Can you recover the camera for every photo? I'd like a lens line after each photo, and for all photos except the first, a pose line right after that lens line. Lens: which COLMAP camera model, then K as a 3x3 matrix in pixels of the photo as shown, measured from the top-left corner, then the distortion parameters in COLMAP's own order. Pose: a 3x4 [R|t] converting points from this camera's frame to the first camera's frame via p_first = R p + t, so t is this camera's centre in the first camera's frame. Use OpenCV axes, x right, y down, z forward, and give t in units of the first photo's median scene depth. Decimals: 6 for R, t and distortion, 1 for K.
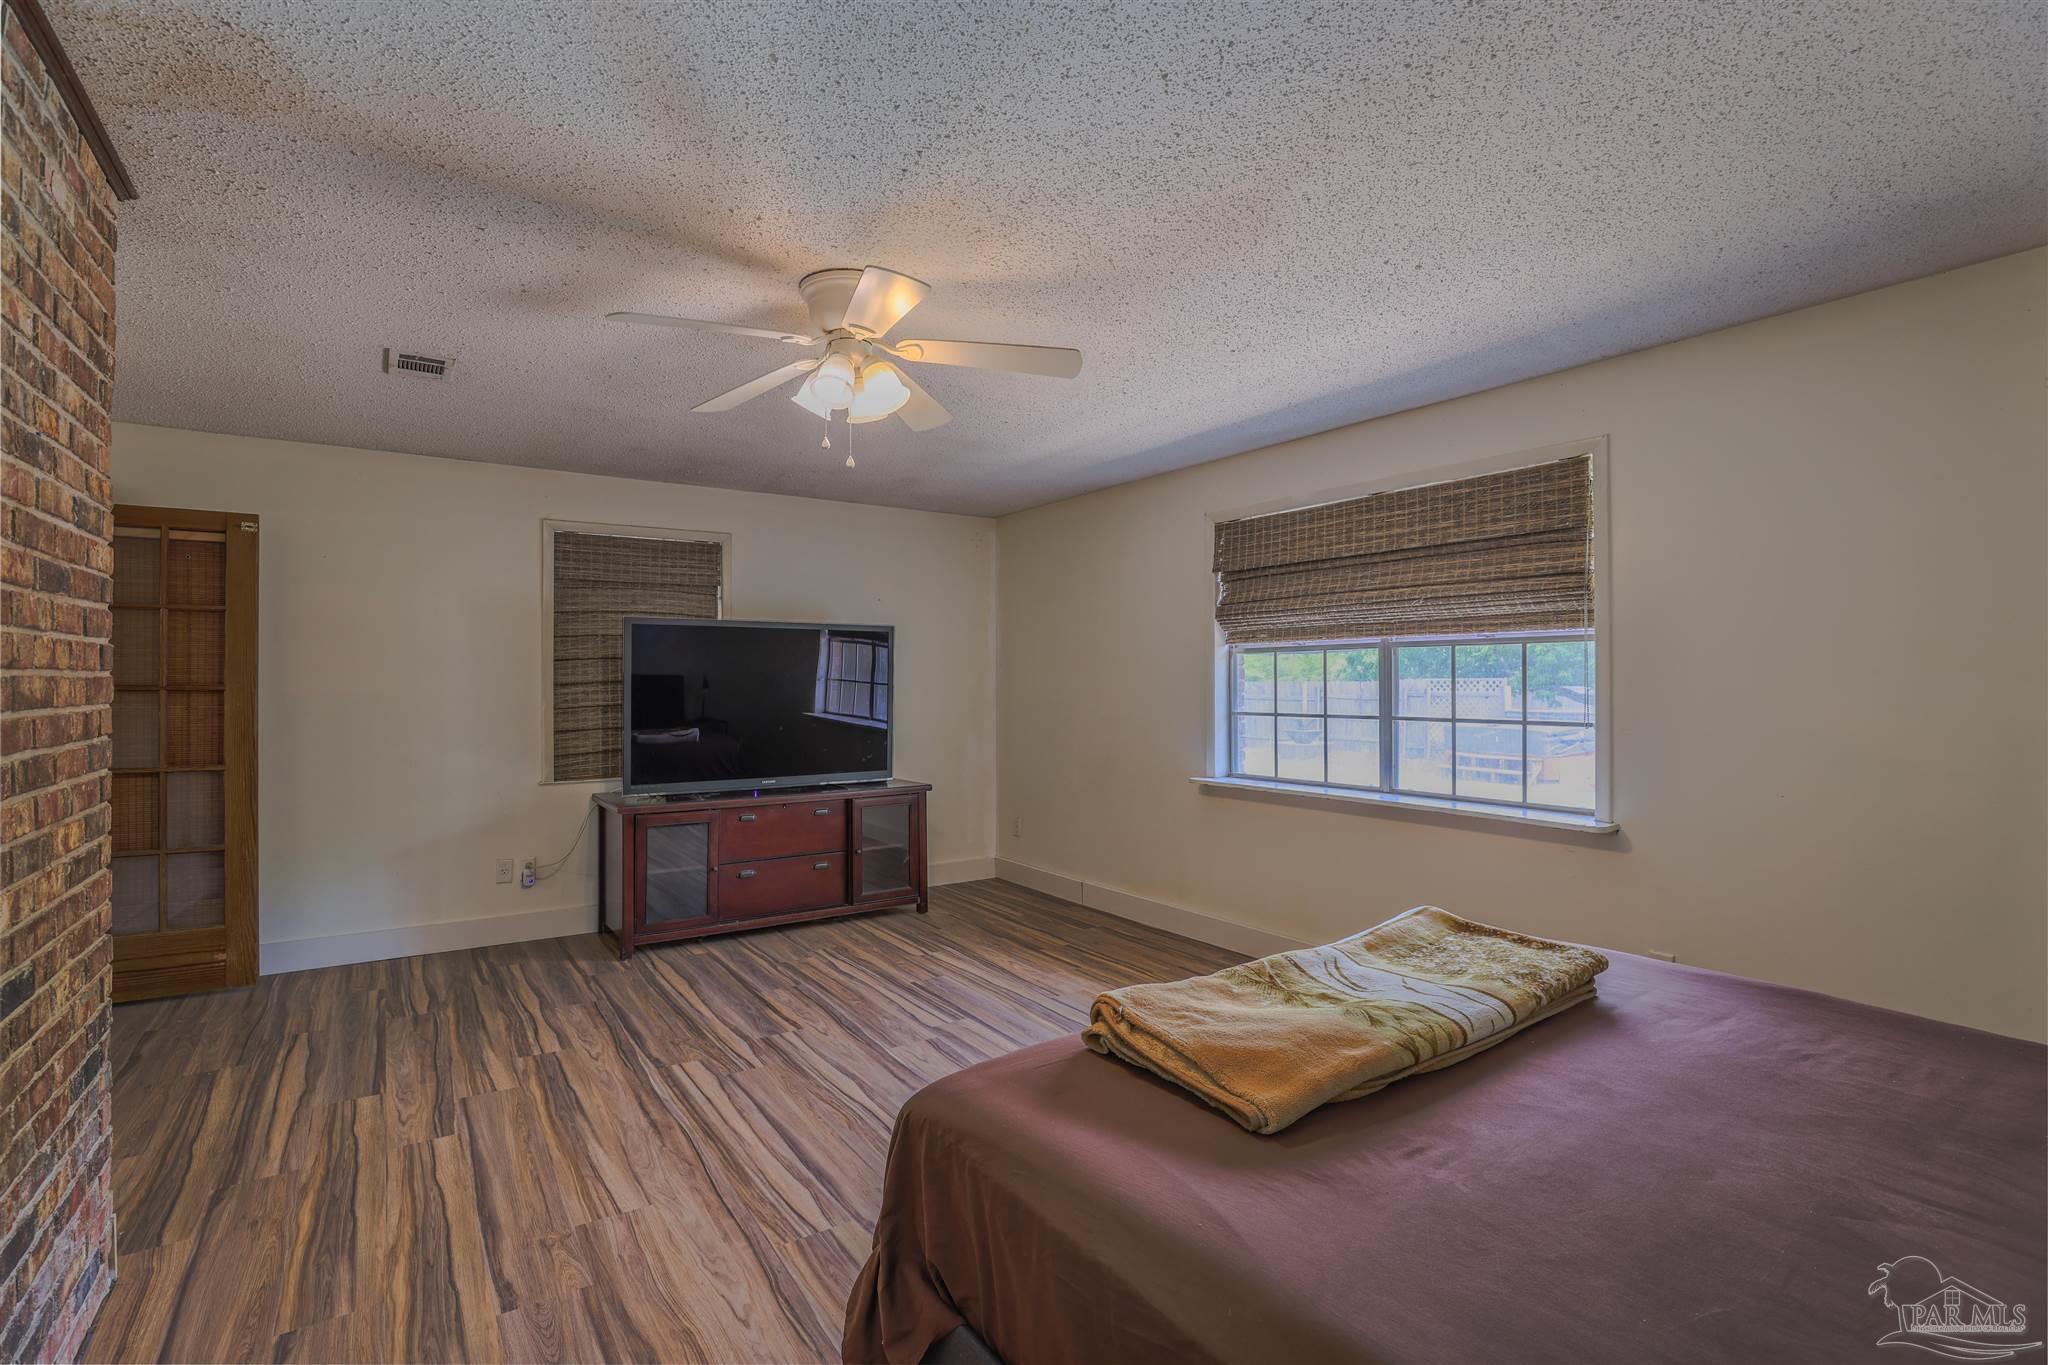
lens RADIAL K [[938.4, 0, 1016.8], [0, 938.4, 679.4], [0, 0, 1]] dist [-0.048446, 0.014955]
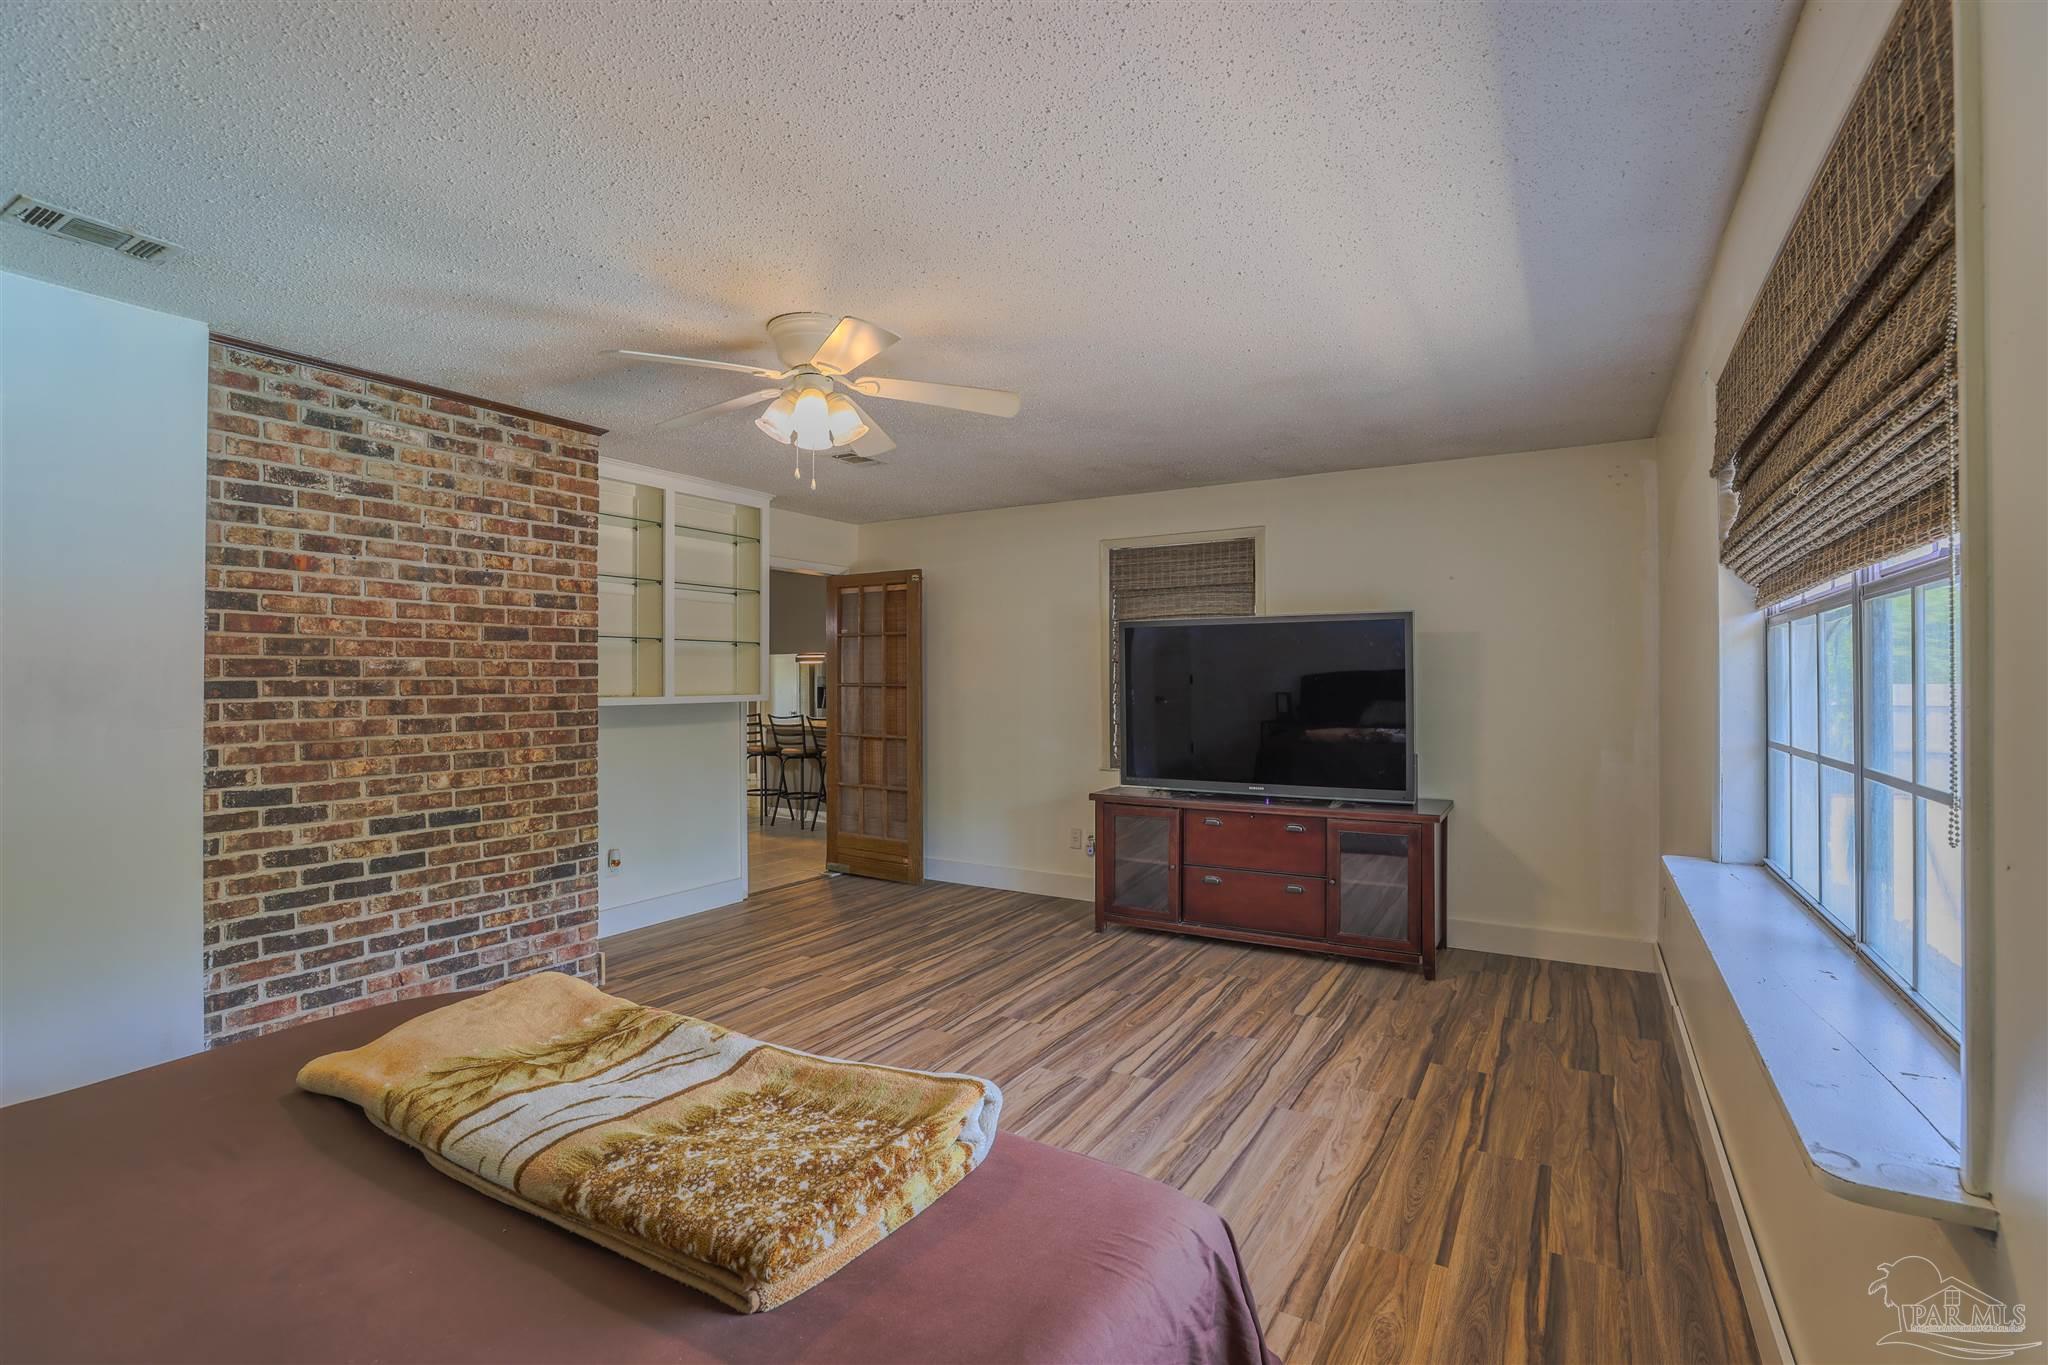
lens RADIAL K [[938.4, 0, 1016.8], [0, 938.4, 679.4], [0, 0, 1]] dist [-0.048446, 0.014955]
pose [[0.418282, -0.000774, -0.908317, 0.642574], [0.002209, 0.999998, 0.000165, -0.000025], [0.908315, -0.002075, 0.418283, 0.520761]]
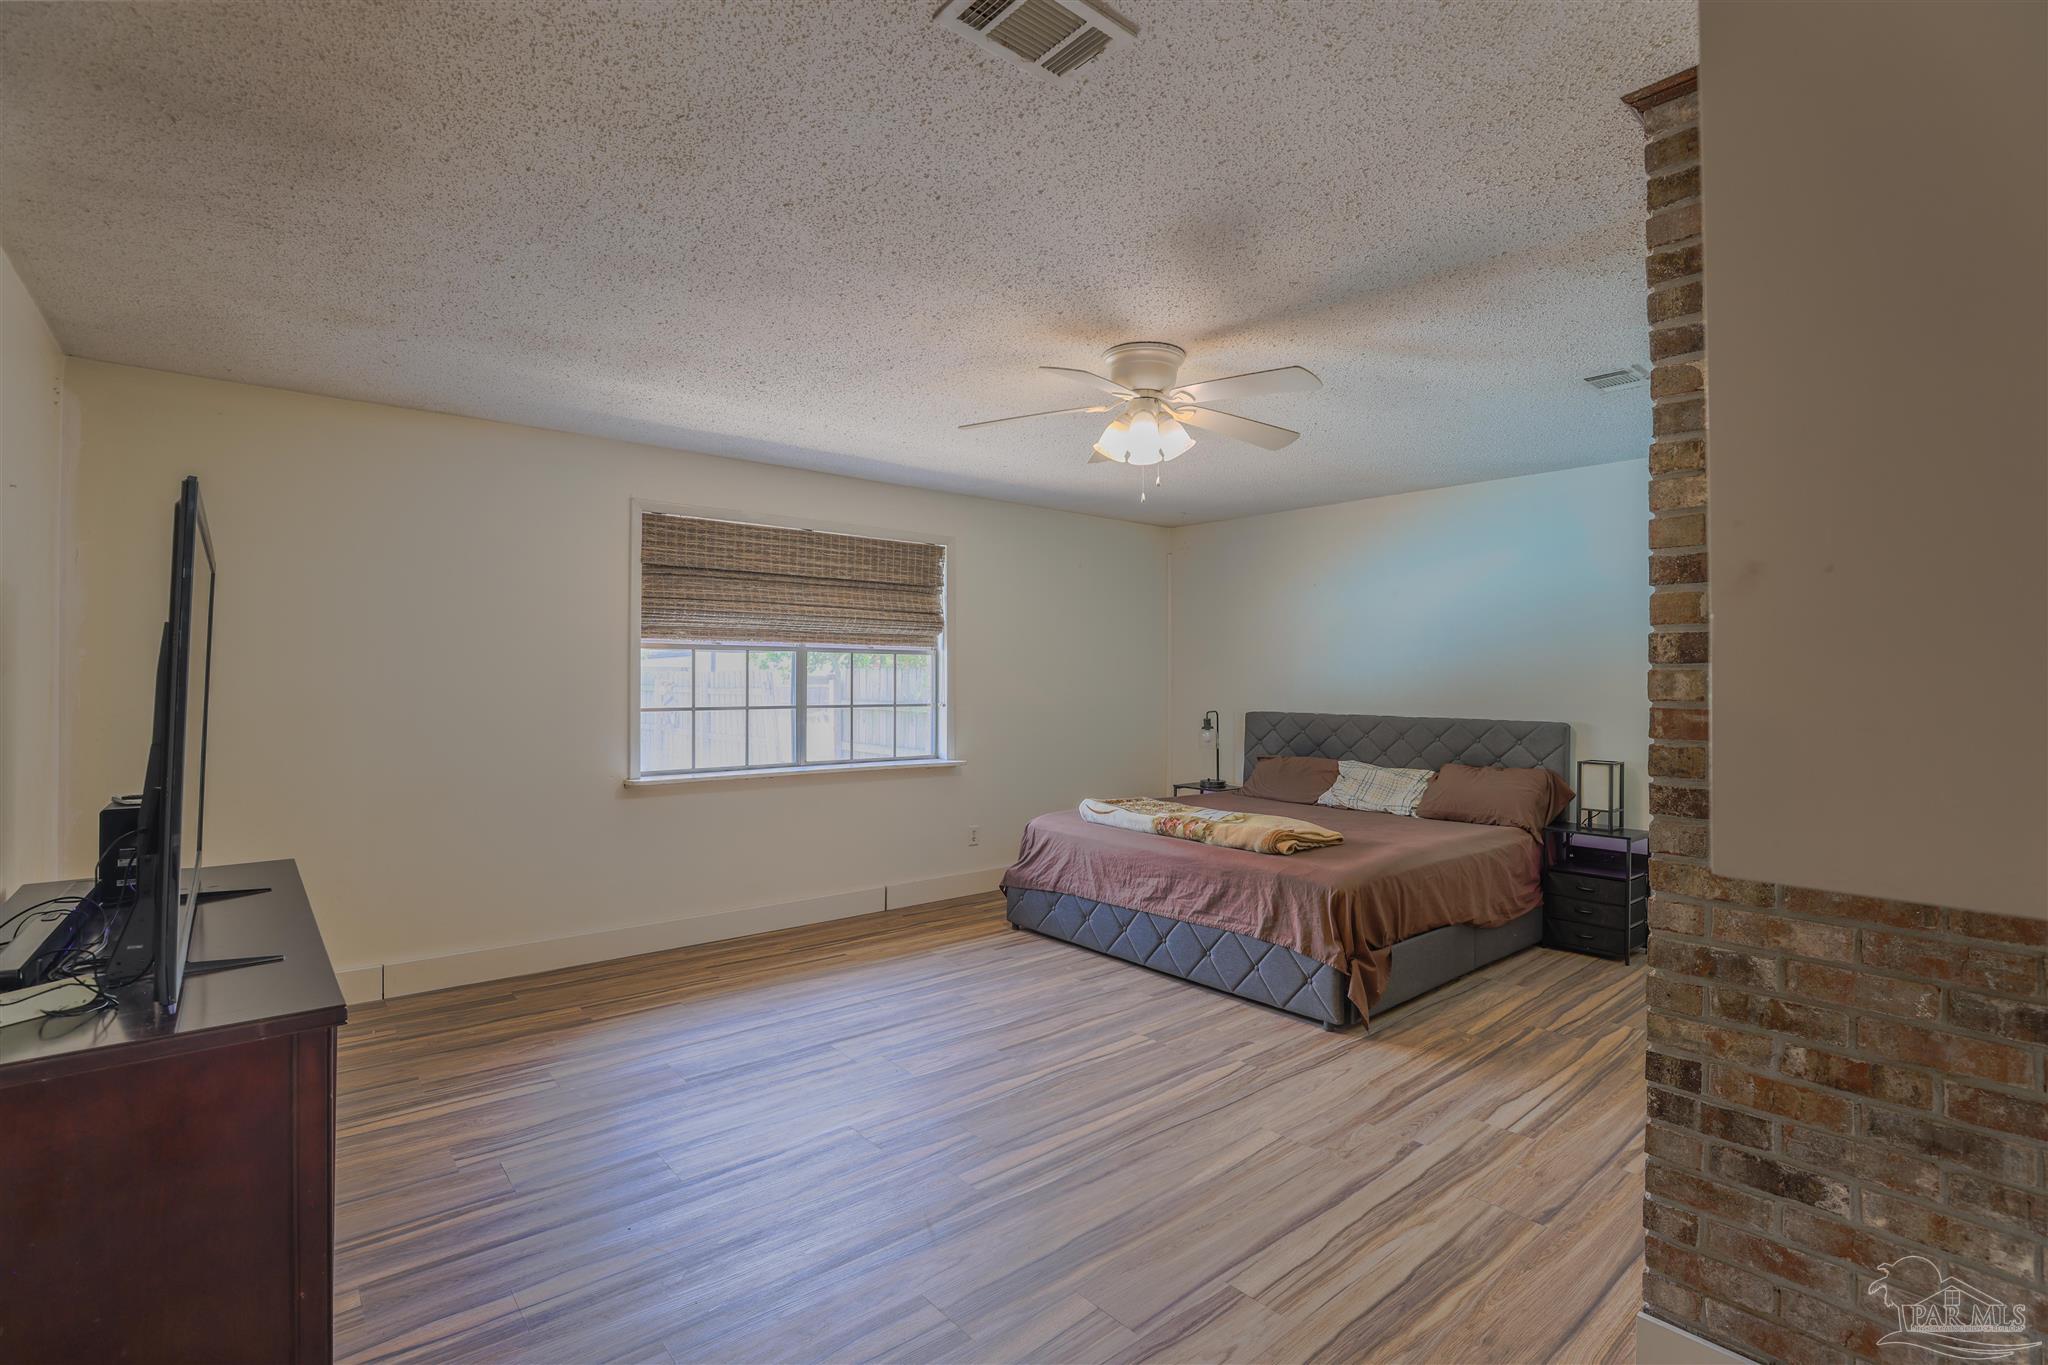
lens RADIAL K [[938.4, 0, 1016.8], [0, 938.4, 679.4], [0, 0, 1]] dist [-0.048446, 0.014955]
pose [[-0.099657, 0.002942, 0.995017, -0.950865], [-0.006037, 0.999975, -0.003561, 0.007202], [-0.995004, -0.006362, -0.099637, 0.886711]]
